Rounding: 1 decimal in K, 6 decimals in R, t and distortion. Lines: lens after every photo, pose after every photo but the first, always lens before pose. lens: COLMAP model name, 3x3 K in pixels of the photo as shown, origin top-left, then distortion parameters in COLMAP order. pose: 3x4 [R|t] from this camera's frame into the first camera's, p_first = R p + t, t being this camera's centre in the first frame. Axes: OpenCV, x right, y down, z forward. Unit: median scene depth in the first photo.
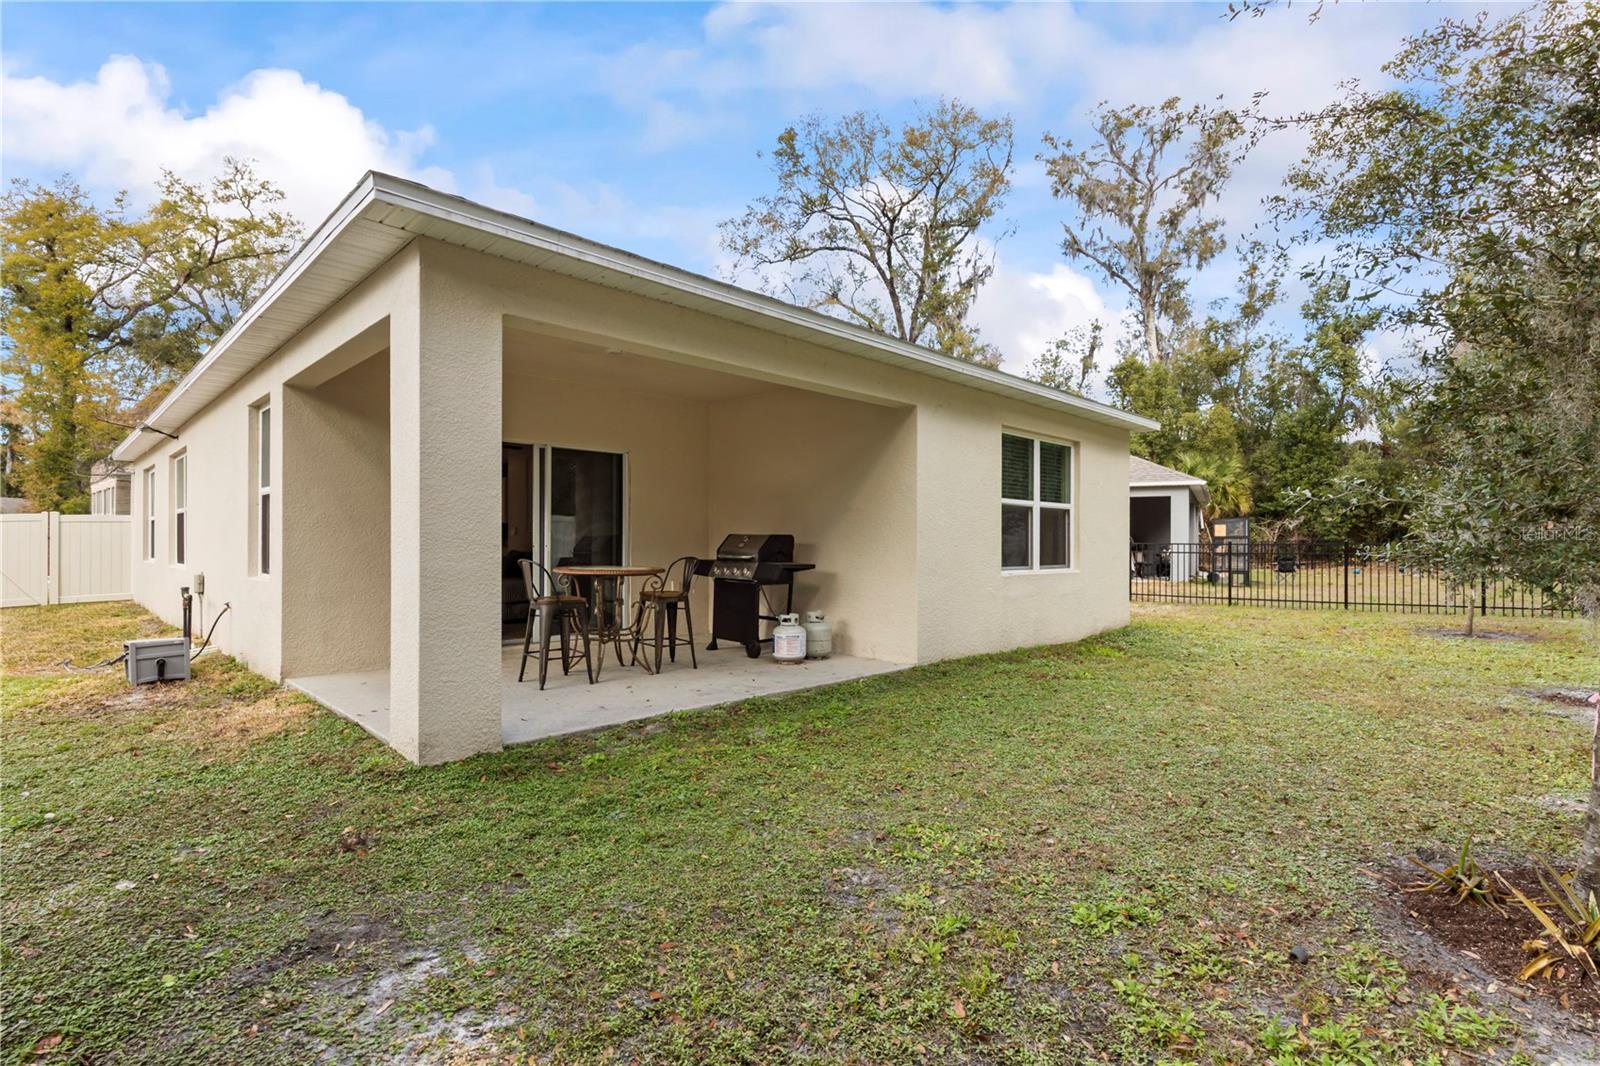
lens RADIAL K [[729.6, 0, 798.0], [0, 729.6, 533.6], [0, 0, 1]] dist [0.008725, -0.001522]
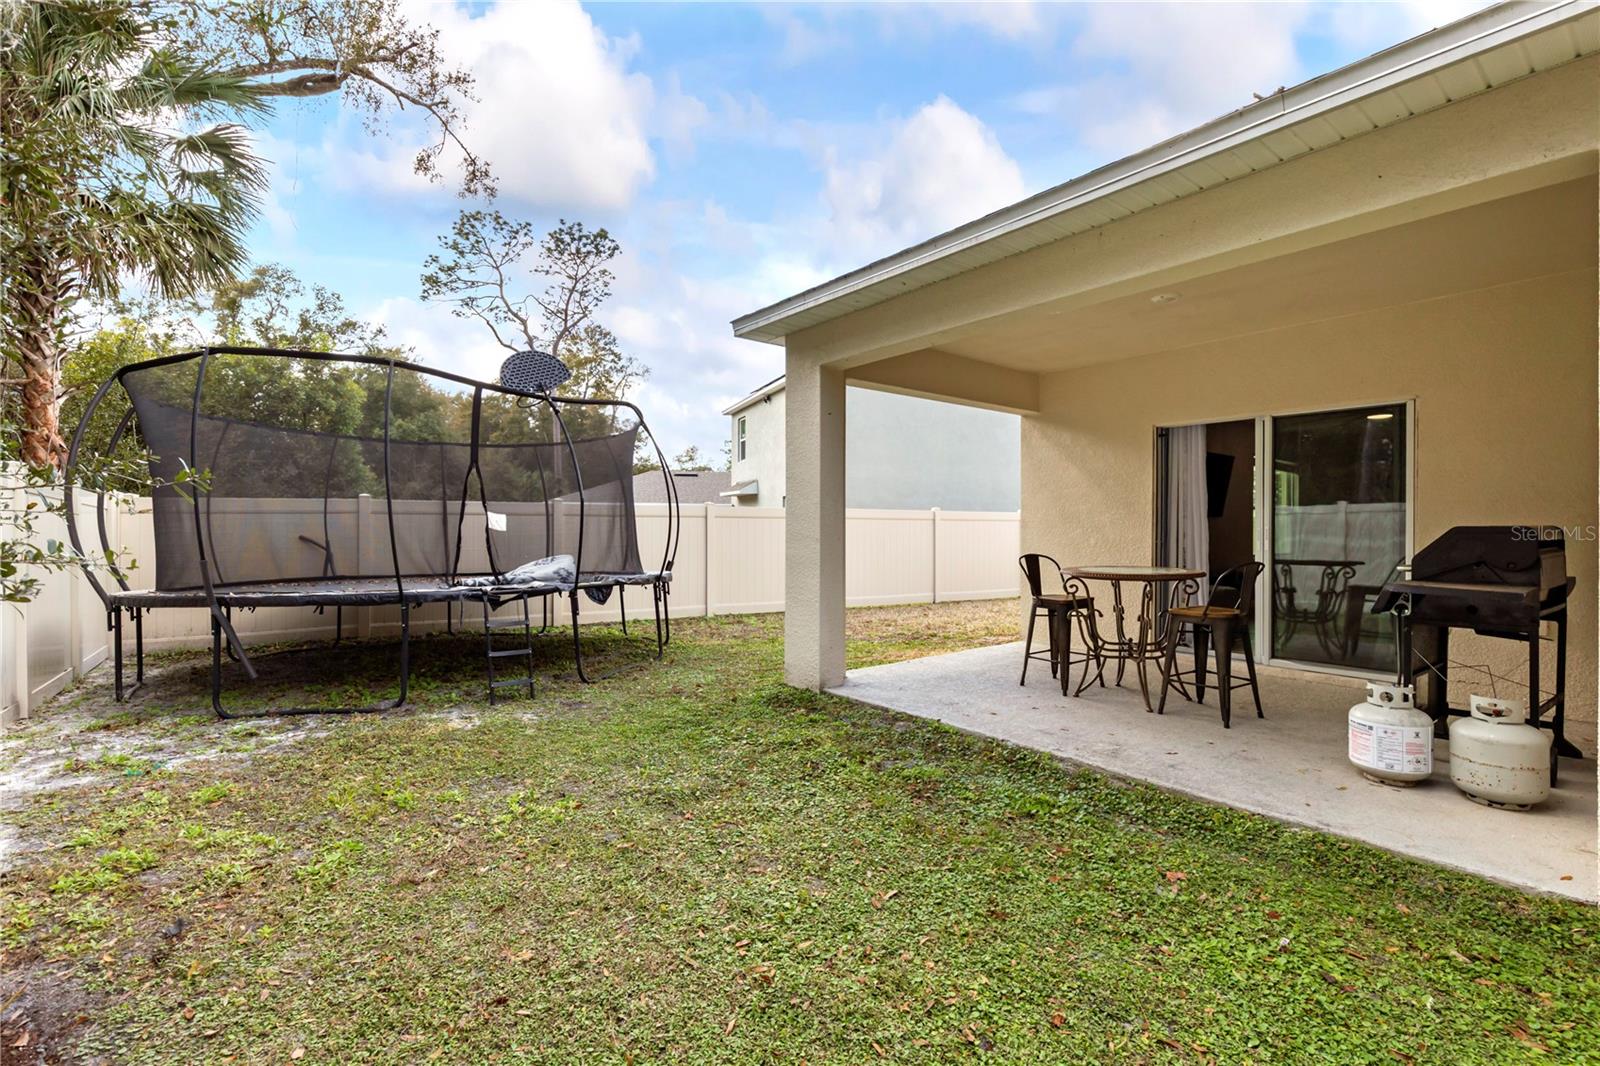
lens RADIAL K [[729.6, 0, 802.5], [0, 729.6, 537.0], [0, 0, 1]] dist [0.008725, -0.001522]
pose [[-0.120048, 0.004851, -0.992756, 0.517396], [0.000785, 0.999988, 0.004791, 0.005461], [0.992768, -0.000204, -0.120051, 0.625439]]
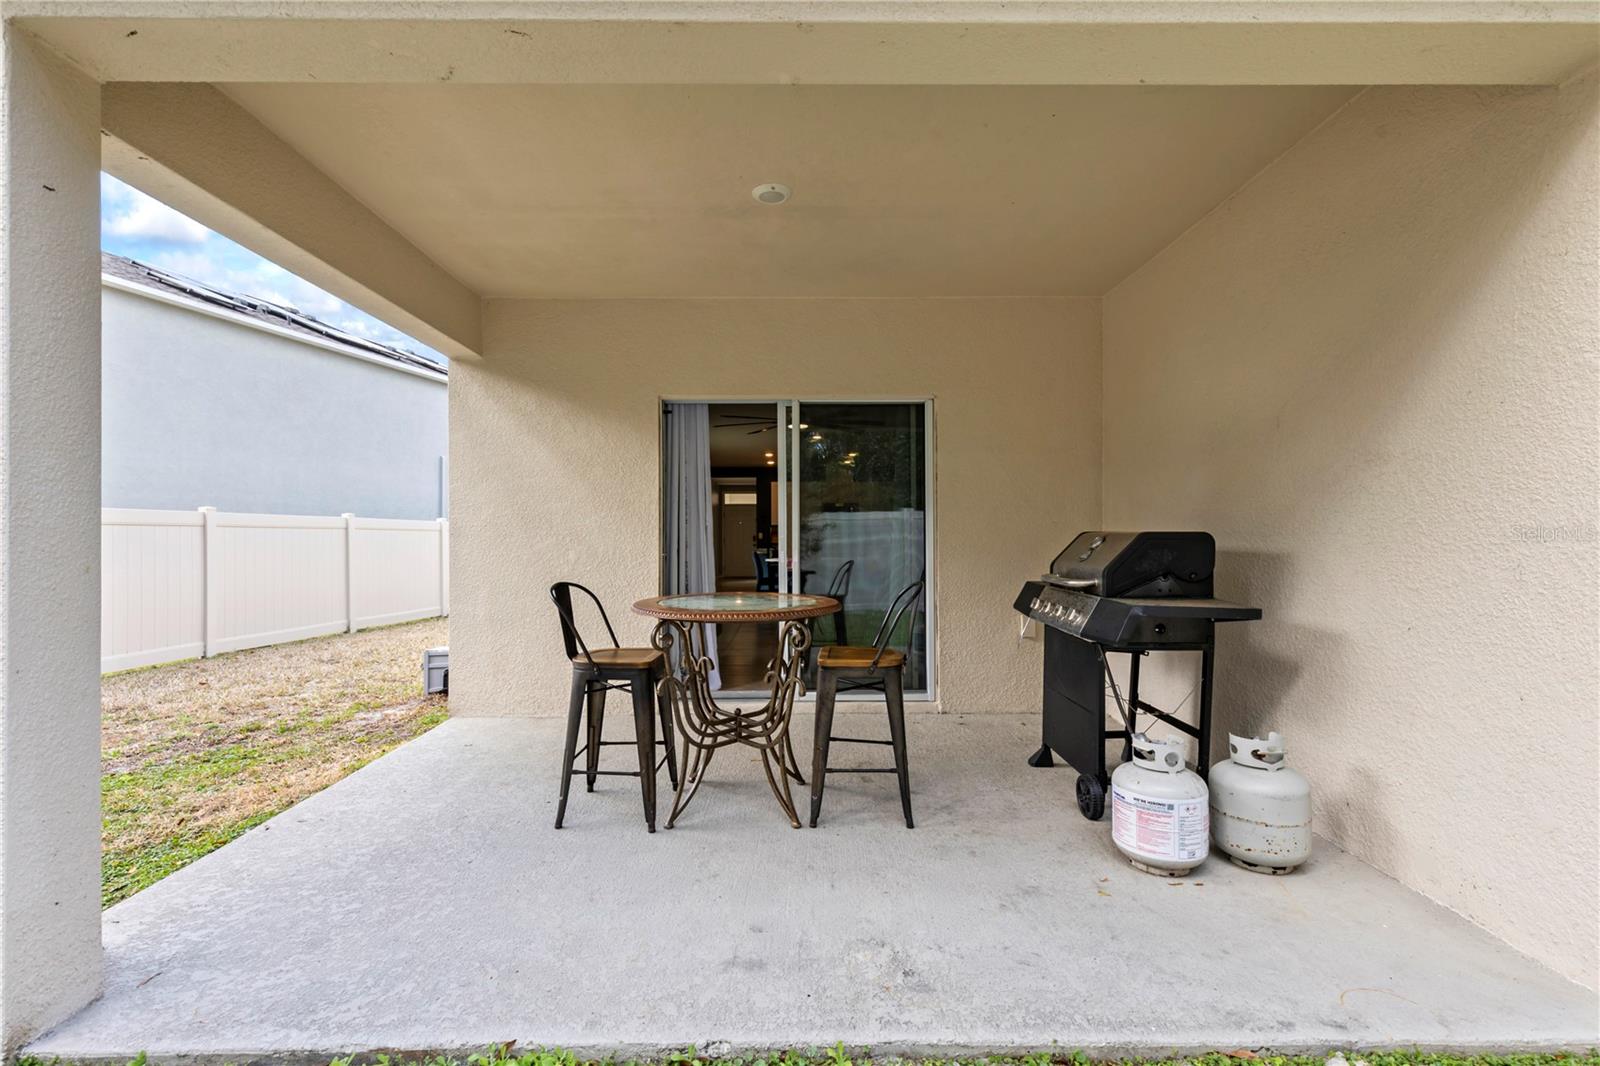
lens RADIAL K [[729.6, 0, 800.6], [0, 729.6, 536.5], [0, 0, 1]] dist [0.008725, -0.001522]
pose [[0.709319, -0.010846, -0.704804, 0.122999], [0.009651, 0.999937, -0.005675, 0.004166], [0.704821, -0.002776, 0.709379, 0.565848]]
